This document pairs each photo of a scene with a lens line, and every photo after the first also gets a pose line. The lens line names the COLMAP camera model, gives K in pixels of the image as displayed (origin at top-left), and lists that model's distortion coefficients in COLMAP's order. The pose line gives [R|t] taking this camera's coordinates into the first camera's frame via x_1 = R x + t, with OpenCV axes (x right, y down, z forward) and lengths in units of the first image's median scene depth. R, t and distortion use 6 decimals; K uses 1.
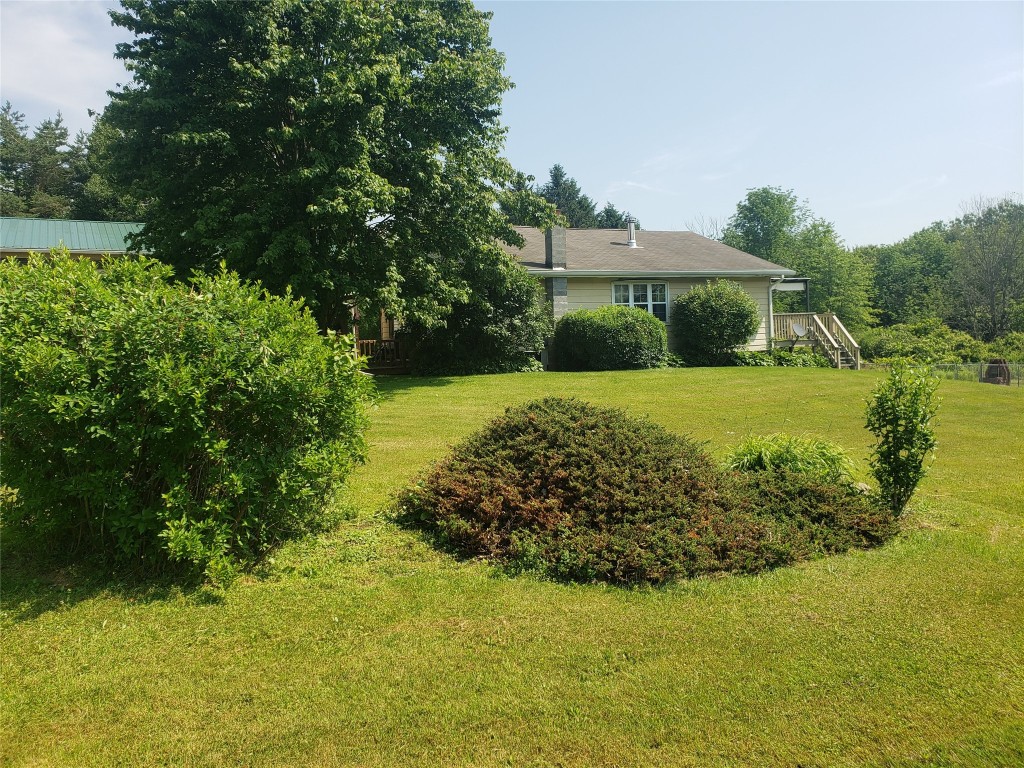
lens RADIAL K [[773.1, 0, 498.3], [0, 773.1, 374.5], [0, 0, 1]] dist [0.042429, 0.009238]
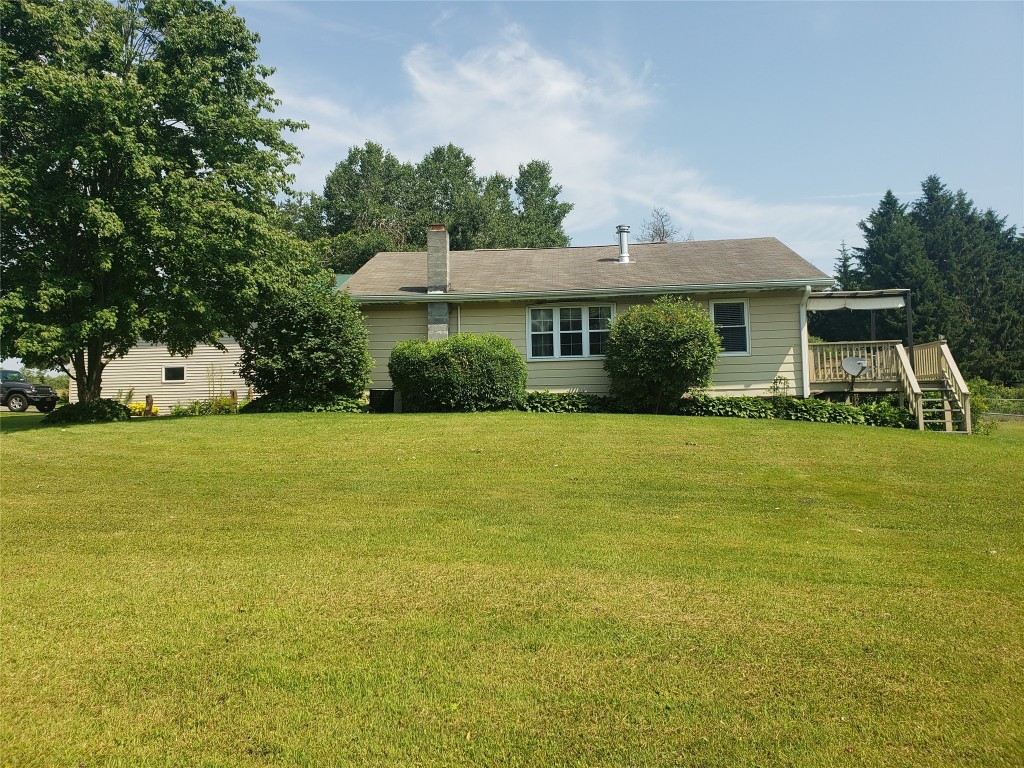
lens RADIAL K [[773.1, 0, 498.3], [0, 773.1, 374.5], [0, 0, 1]] dist [0.042429, 0.009238]
pose [[0.841433, 0.001162, -0.540360, 0.540715], [-0.036599, 0.997824, -0.054845, -0.003220], [0.539121, 0.065925, 0.839645, 0.304606]]
